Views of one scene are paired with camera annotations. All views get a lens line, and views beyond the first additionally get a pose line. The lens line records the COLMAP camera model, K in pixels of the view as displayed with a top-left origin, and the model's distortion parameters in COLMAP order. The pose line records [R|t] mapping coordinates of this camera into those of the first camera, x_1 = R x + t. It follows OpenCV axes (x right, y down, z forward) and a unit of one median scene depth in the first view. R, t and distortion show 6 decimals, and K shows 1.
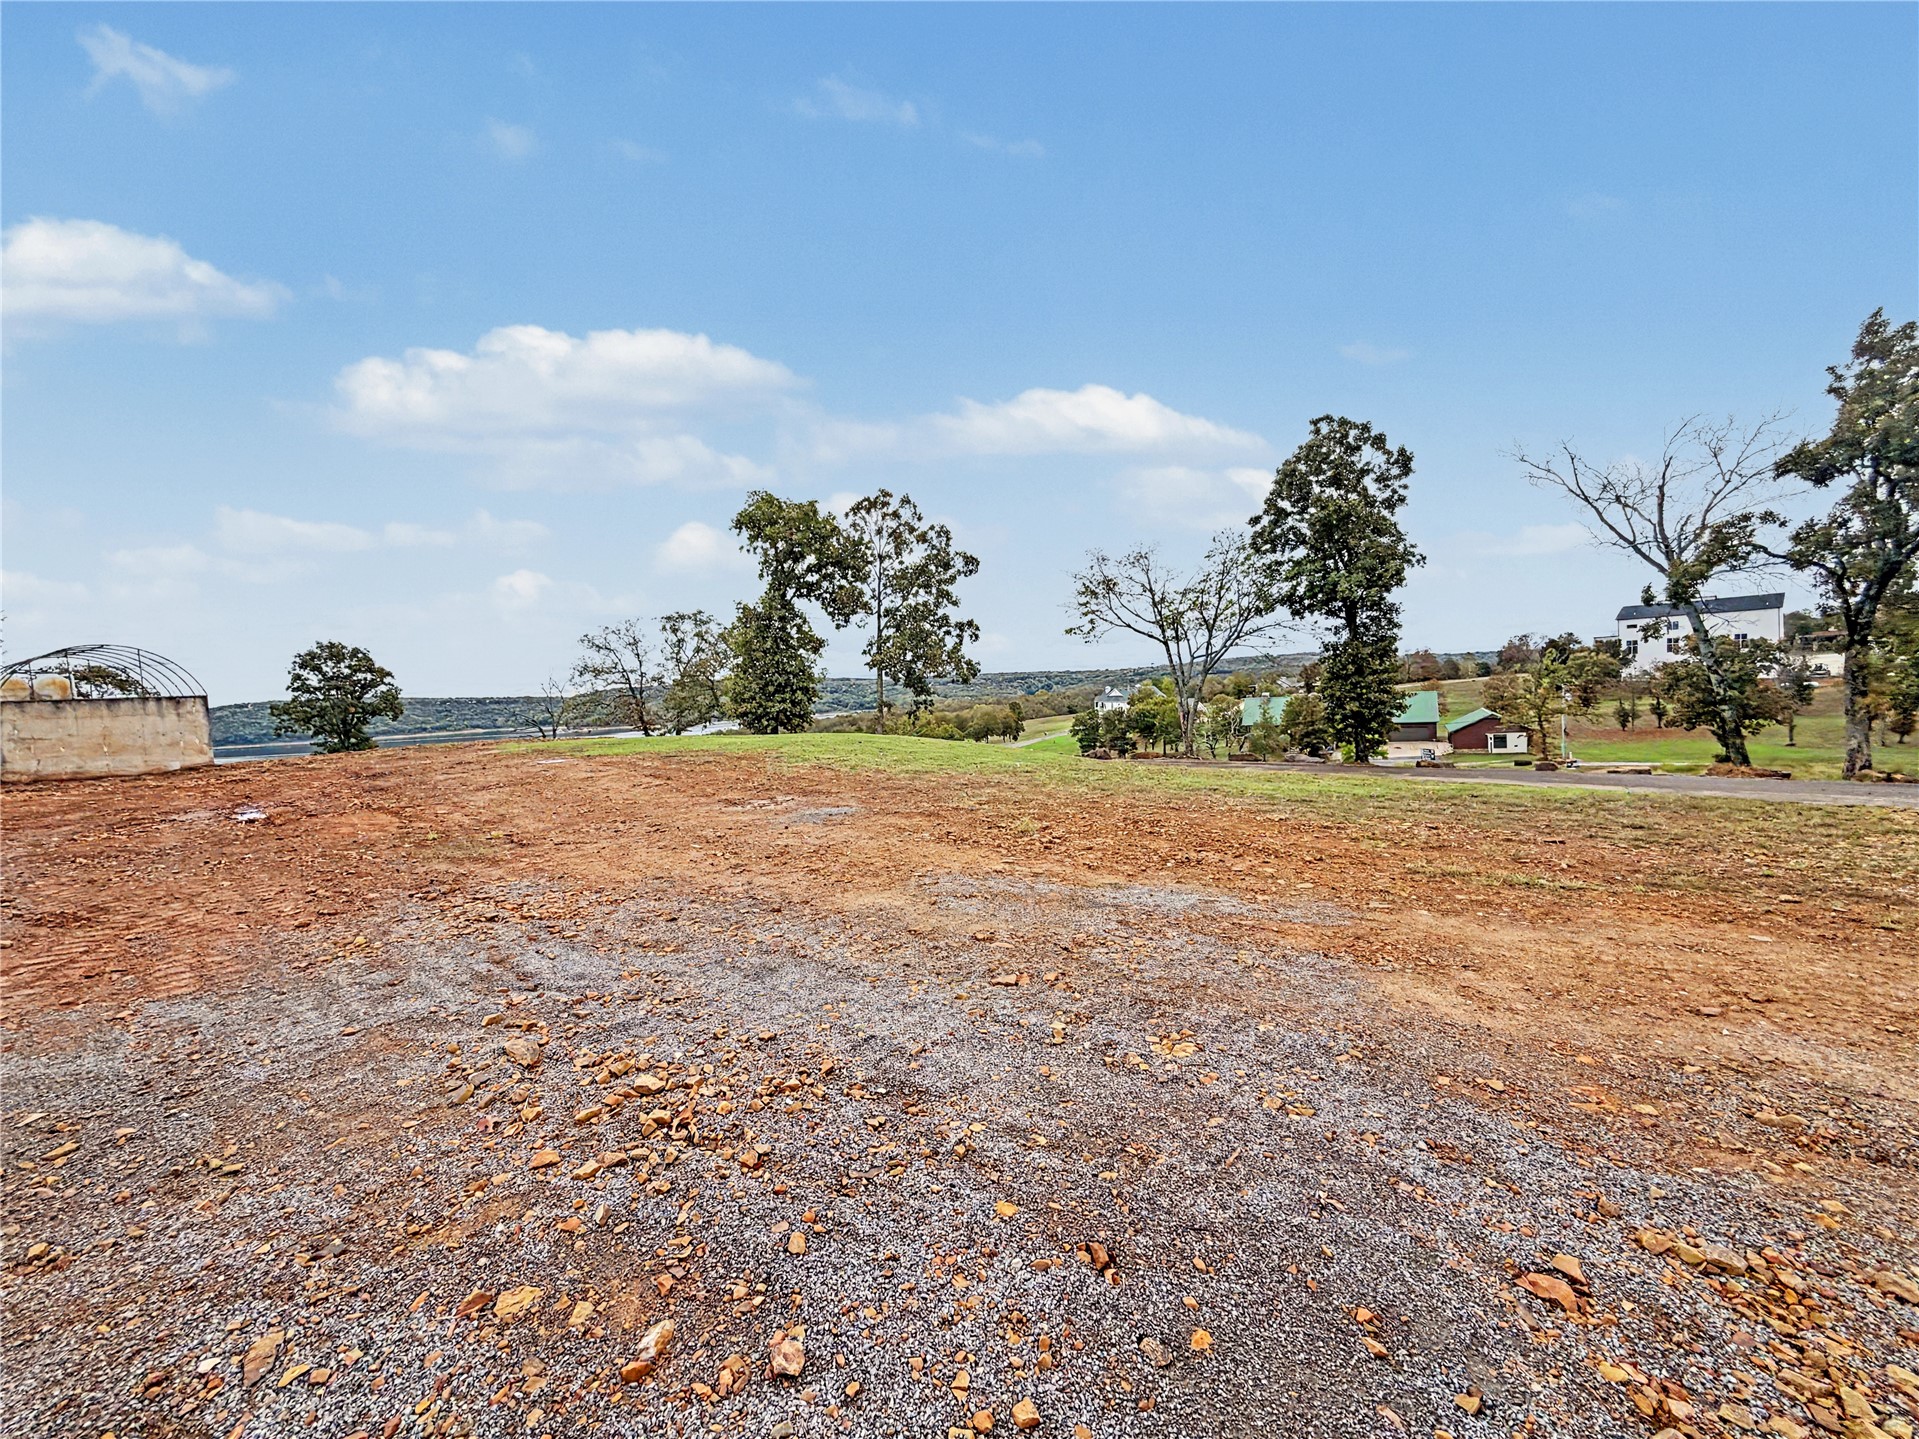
lens RADIAL K [[763.2, 0, 953.3], [0, 763.2, 717.0], [0, 0, 1]] dist [-0.000974, 0.000117]
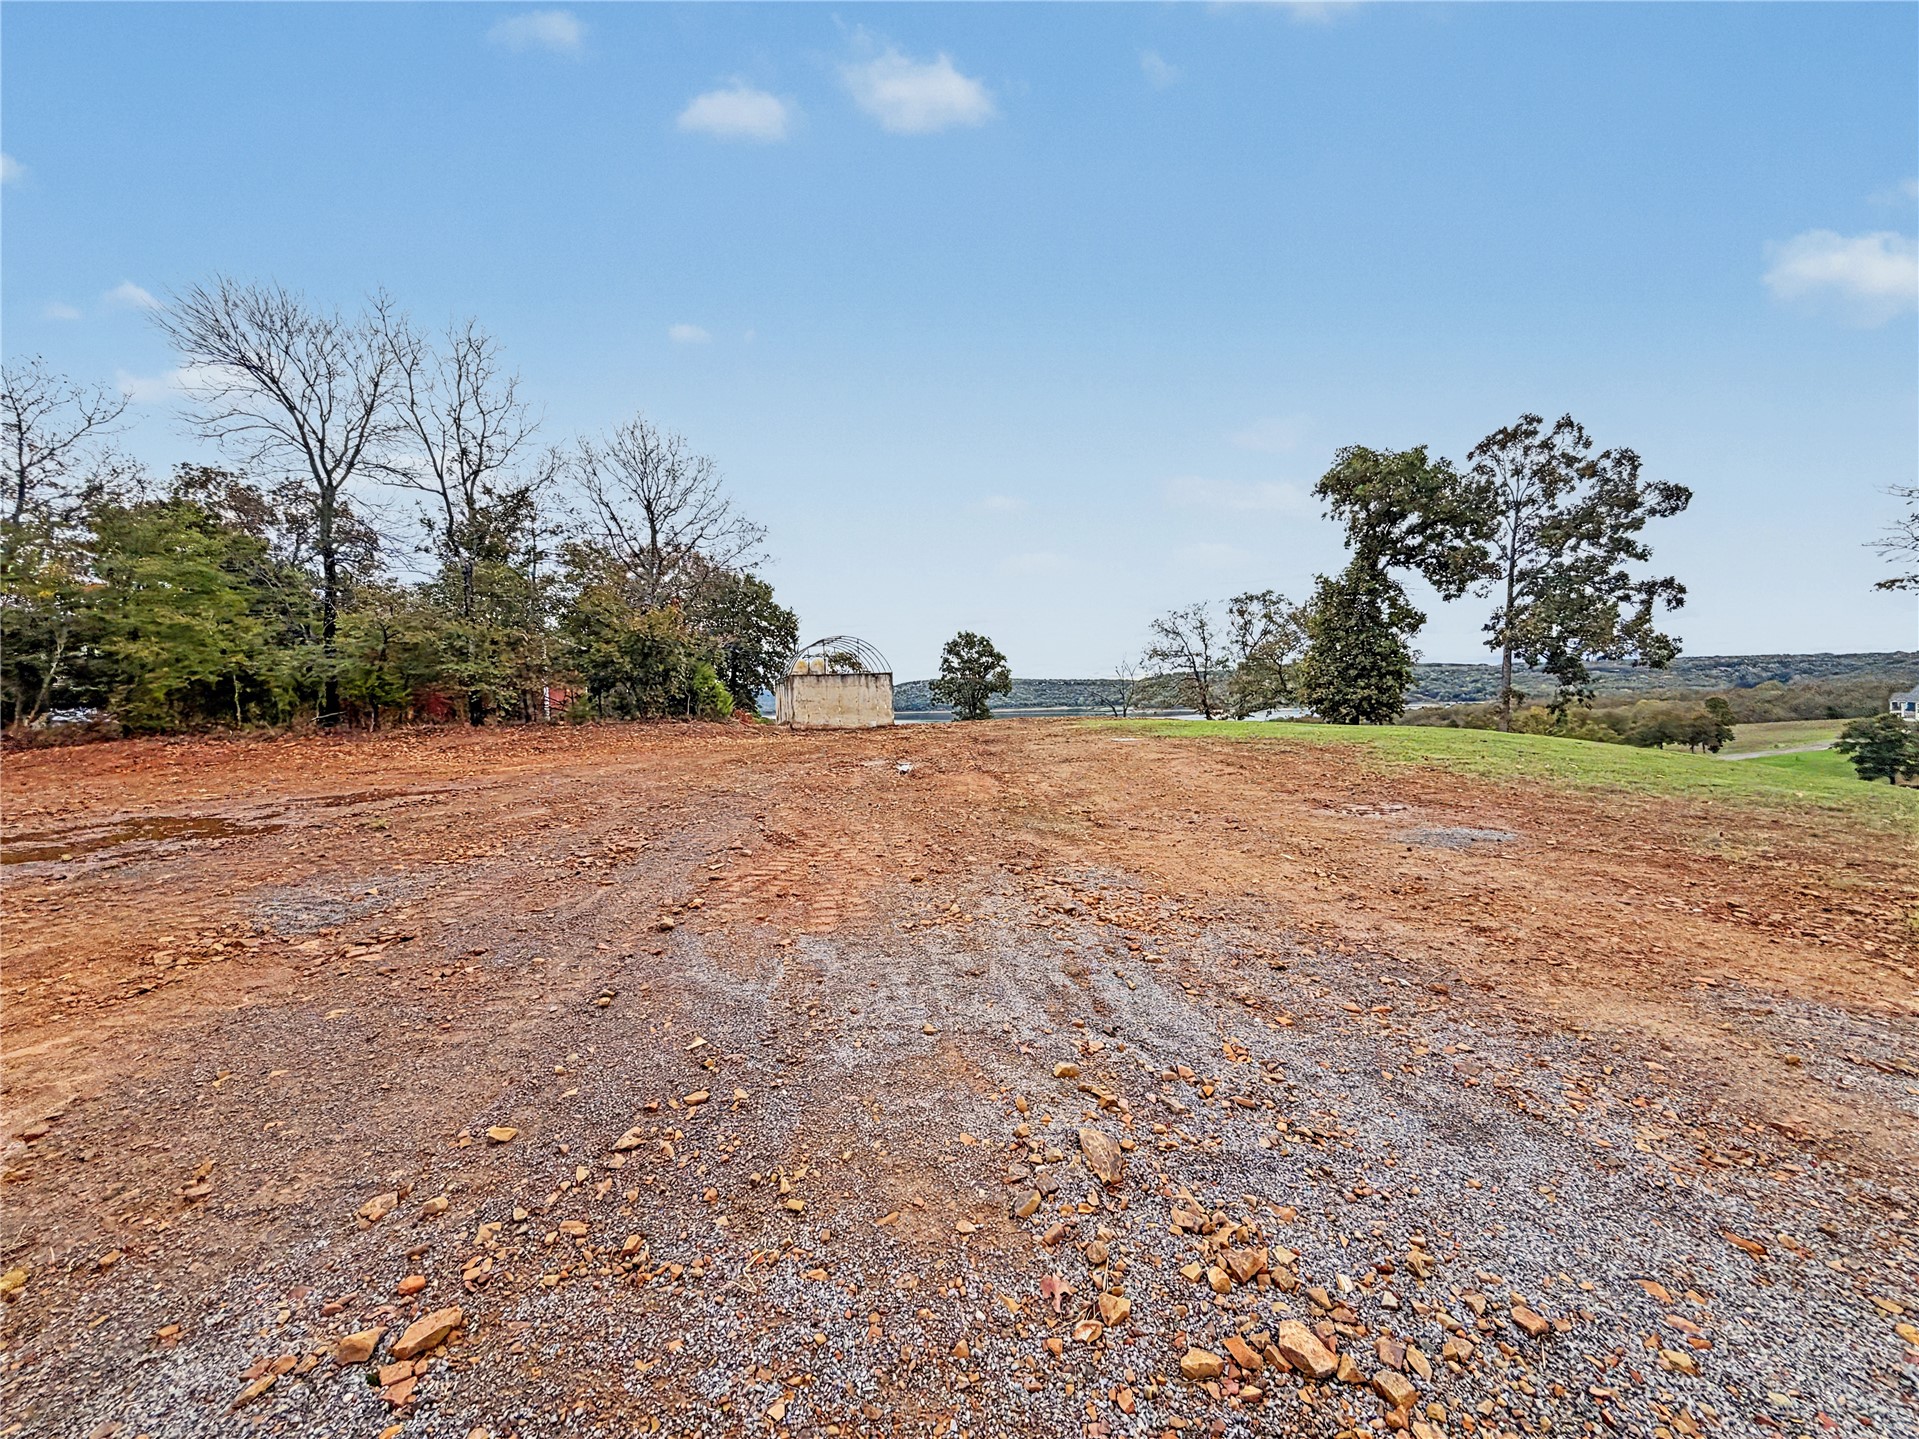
lens RADIAL K [[763.2, 0, 953.3], [0, 763.2, 717.0], [0, 0, 1]] dist [-0.000974, 0.000117]
pose [[0.763007, 0.047838, -0.644618, -0.022316], [-0.035116, 0.998853, 0.032561, 0.001402], [0.645436, -0.002208, 0.763812, 0.035714]]
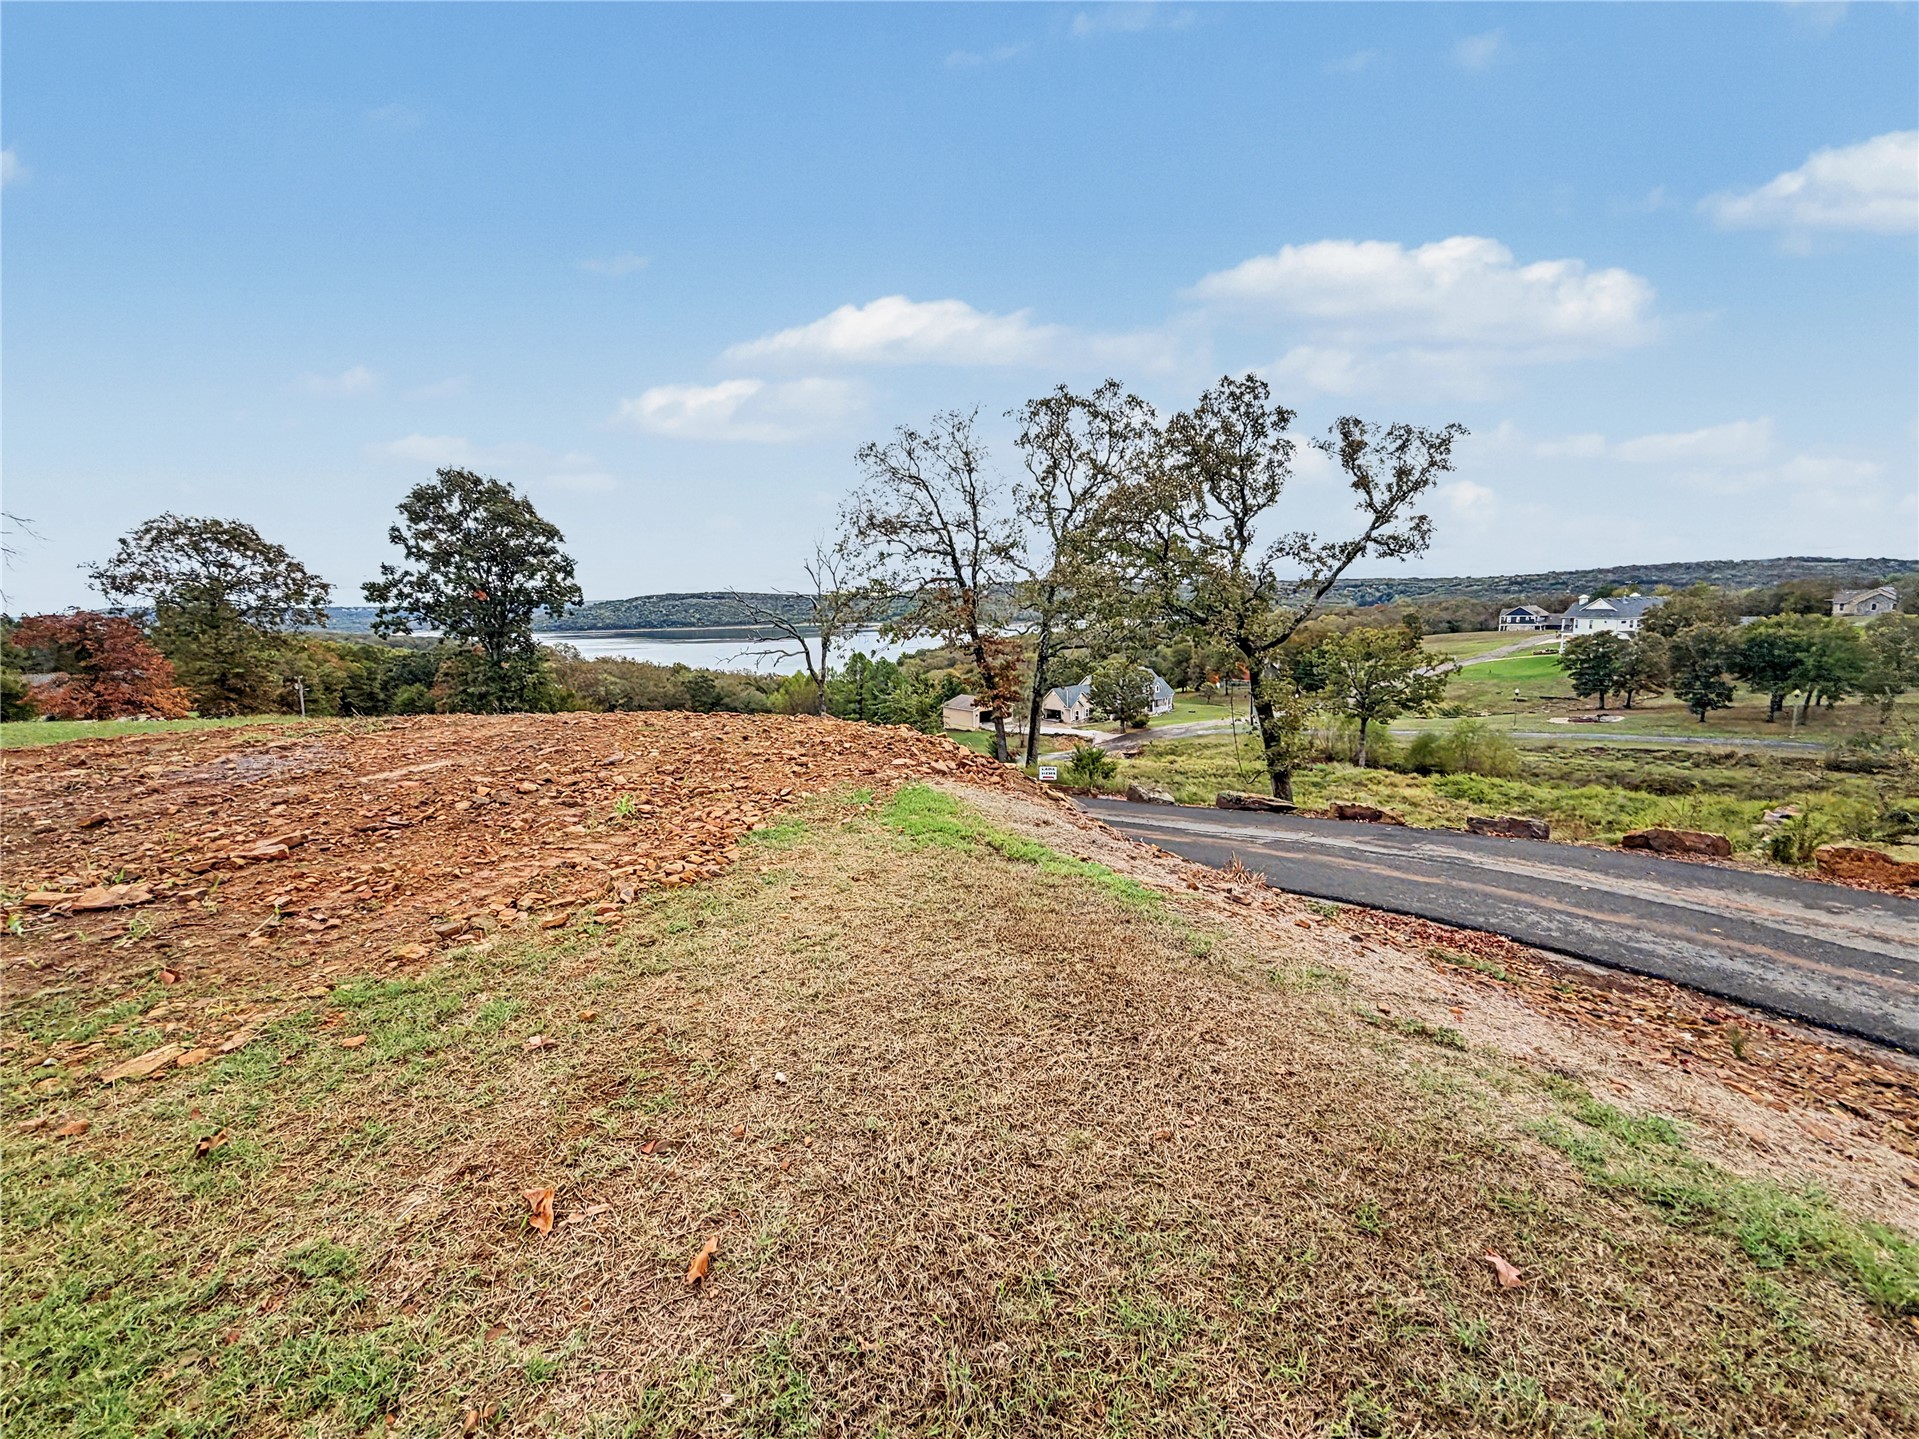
lens RADIAL K [[759.0, 0, 952.3], [0, 759.0, 724.6], [0, 0, 1]] dist [-0.000217, -0.000158]
pose [[0.927738, 0.084501, -0.363541, -0.427360], [-0.034802, 0.989375, 0.141156, -0.009944], [0.371606, -0.118304, 0.920822, 0.965656]]
